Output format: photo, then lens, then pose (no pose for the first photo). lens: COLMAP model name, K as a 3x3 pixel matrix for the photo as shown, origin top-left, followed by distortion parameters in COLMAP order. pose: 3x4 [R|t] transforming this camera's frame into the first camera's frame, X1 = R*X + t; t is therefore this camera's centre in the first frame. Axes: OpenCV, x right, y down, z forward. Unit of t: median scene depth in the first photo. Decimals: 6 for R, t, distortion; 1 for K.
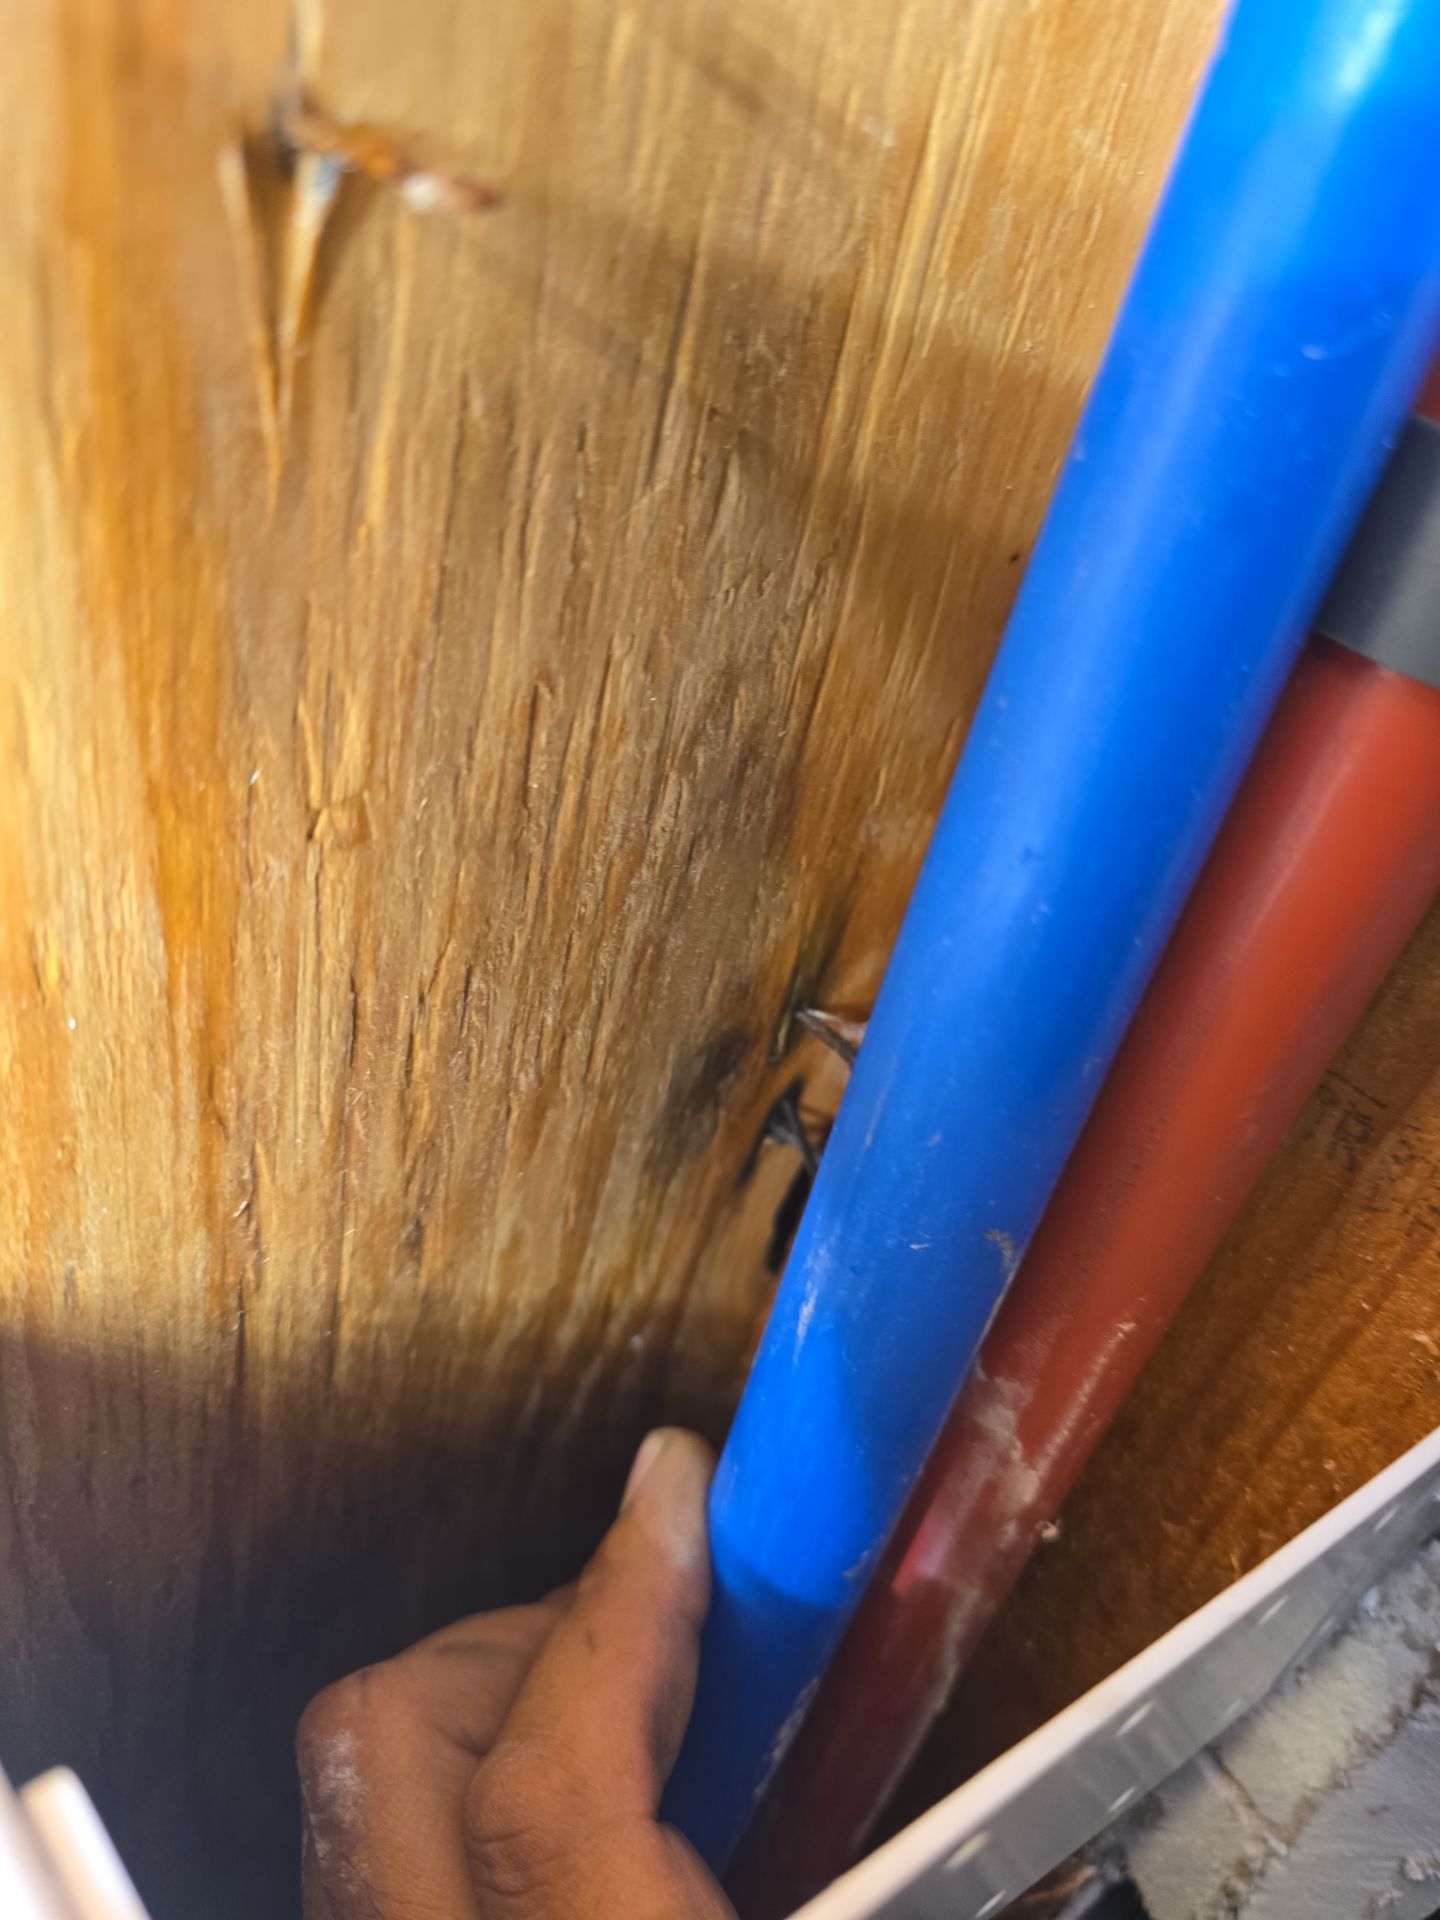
lens RADIAL K [[1327.2, 0, 725.7], [0, 1327.2, 944.0], [0, 0, 1]] dist [-0.011017, -0.013092]
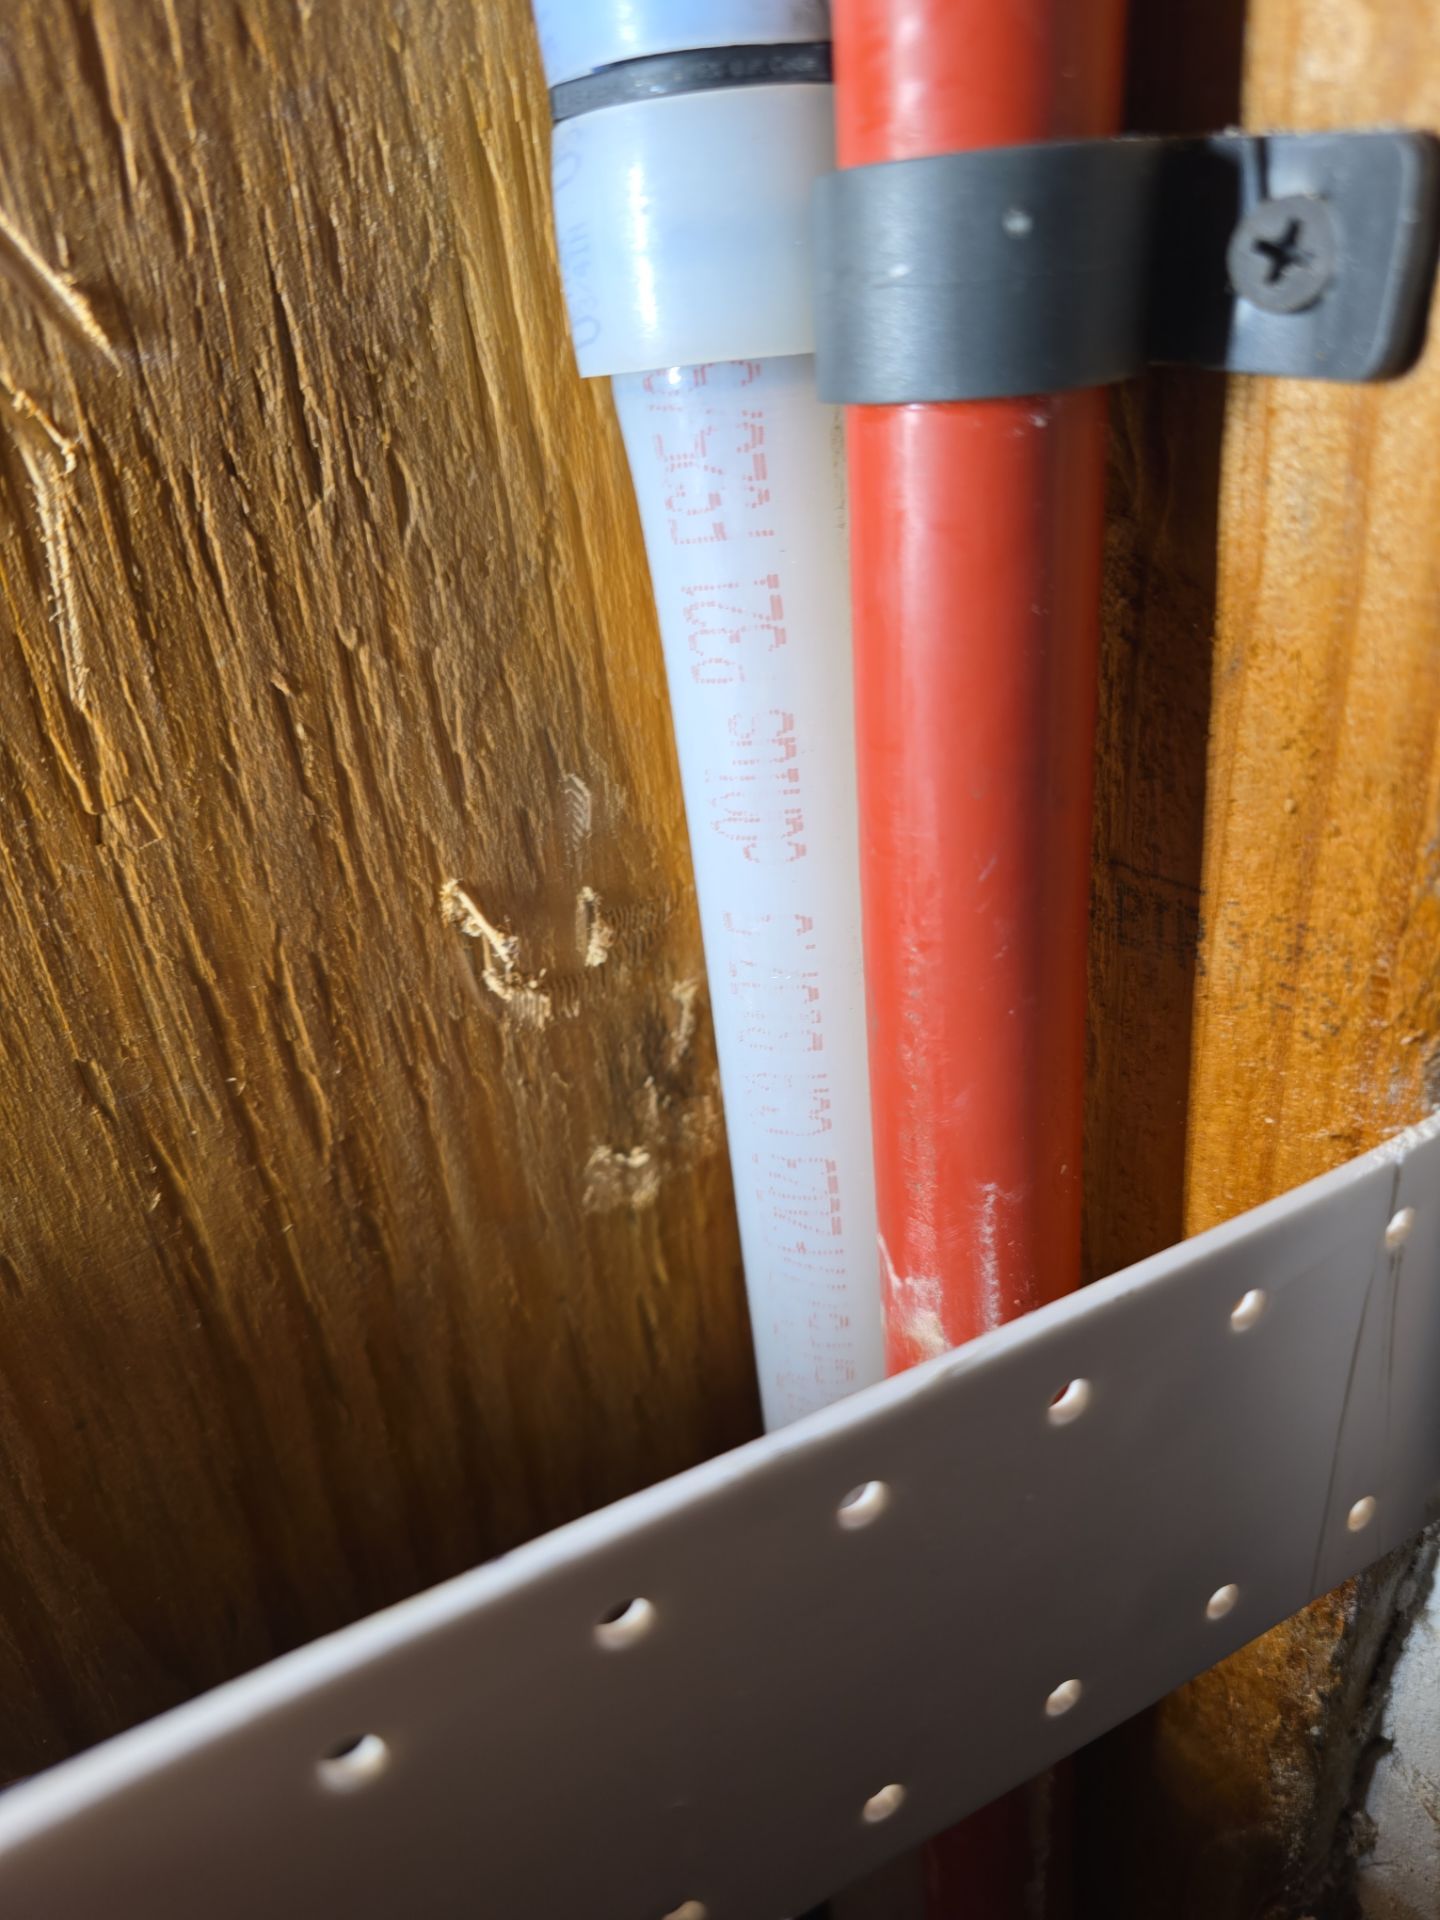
lens RADIAL K [[1327.2, 0, 767.4], [0, 1327.2, 960.2], [0, 0, 1]] dist [-0.011017, -0.013092]
pose [[0.946020, -0.223020, -0.235179, 0.462274], [0.183969, 0.966887, -0.176875, 0.309292], [0.266838, 0.124061, 0.955723, 0.029012]]
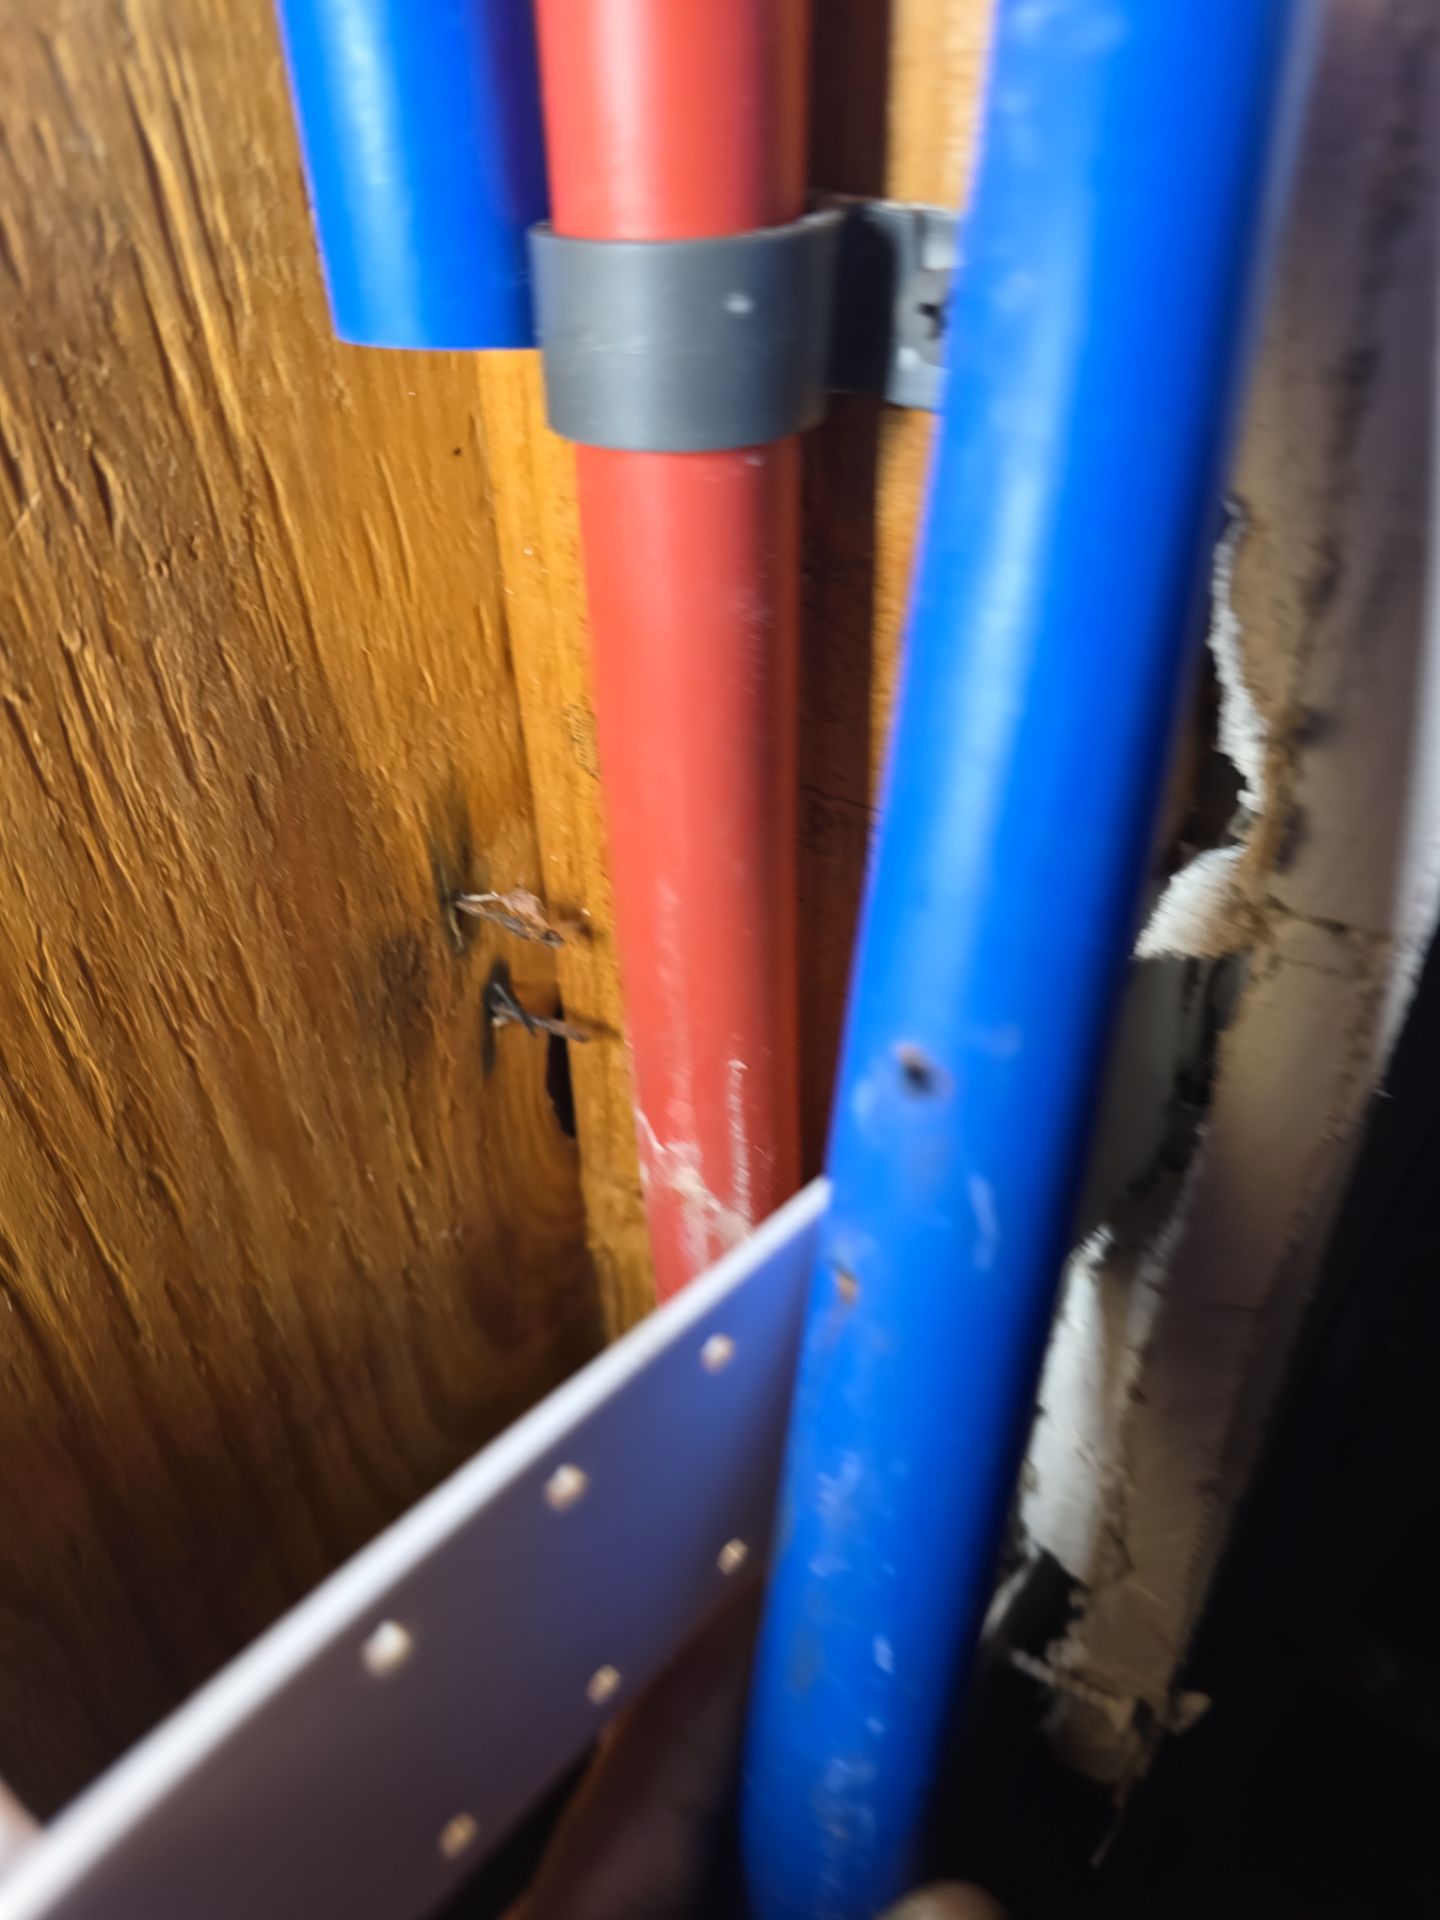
lens RADIAL K [[1329.3, 0, 716.8], [0, 1329.3, 951.9], [0, 0, 1]] dist [0.019274, -0.032095]
pose [[0.947552, -0.319500, -0.008105, 0.369482], [0.319517, 0.946409, 0.047111, 0.155232], [-0.007381, -0.047229, 0.998857, -0.181460]]
